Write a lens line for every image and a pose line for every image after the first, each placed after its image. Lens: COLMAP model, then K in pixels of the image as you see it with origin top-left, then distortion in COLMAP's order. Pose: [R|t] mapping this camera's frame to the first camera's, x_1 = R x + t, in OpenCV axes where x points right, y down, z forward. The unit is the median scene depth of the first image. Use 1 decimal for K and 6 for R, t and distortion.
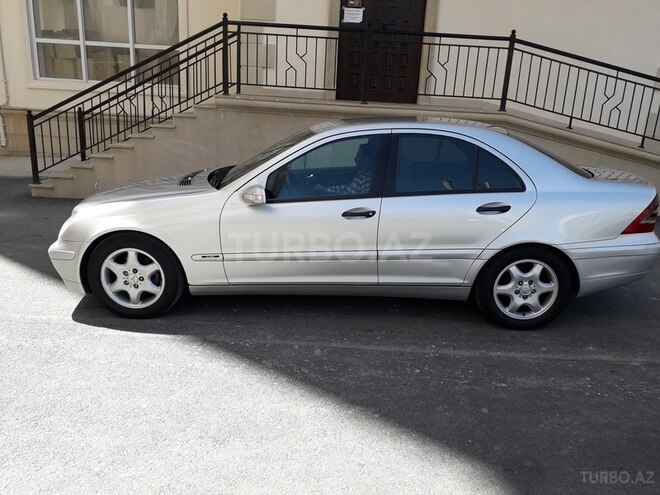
lens RADIAL K [[523.2, 0, 330.0], [0, 523.2, 247.5], [0, 0, 1]] dist [0.043933, -0.043387]
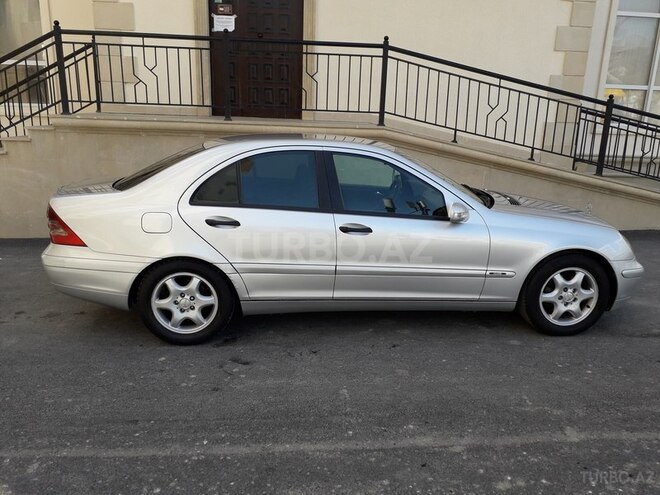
lens RADIAL K [[529.8, 0, 330.0], [0, 529.8, 247.5], [0, 0, 1]] dist [0.056207, -0.067729]
pose [[0.995143, -0.047502, 0.086216, 0.148876], [0.049978, 0.998391, -0.026787, -0.027907], [-0.084805, 0.030966, 0.995916, 0.099414]]
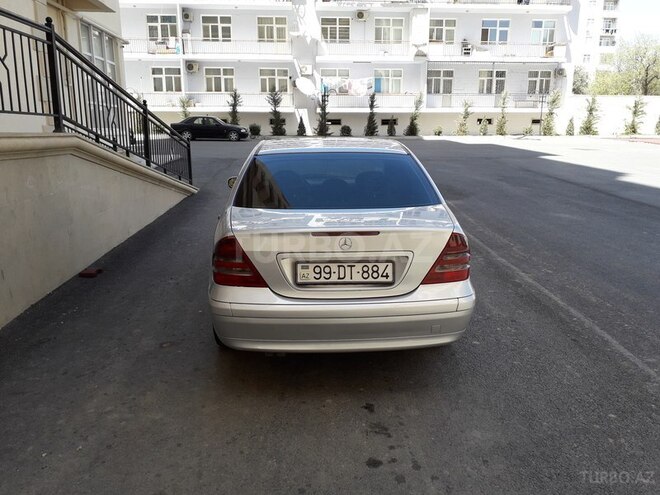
lens RADIAL K [[529.8, 0, 330.0], [0, 529.8, 247.5], [0, 0, 1]] dist [0.056207, -0.067729]
pose [[-0.085926, -0.256964, 0.962593, -0.427200], [0.263978, 0.925764, 0.270697, -0.213663], [-0.960694, 0.277363, -0.011714, 0.704146]]
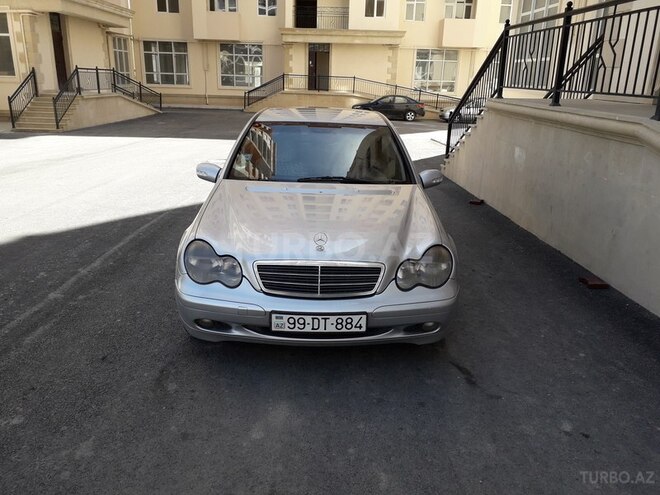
lens RADIAL K [[523.2, 0, 330.0], [0, 523.2, 247.5], [0, 0, 1]] dist [0.043933, -0.043387]
pose [[0.045636, 0.272470, -0.961081, 0.868225], [-0.289810, 0.924318, 0.248286, -0.171821], [0.955996, 0.267200, 0.121147, 0.642702]]
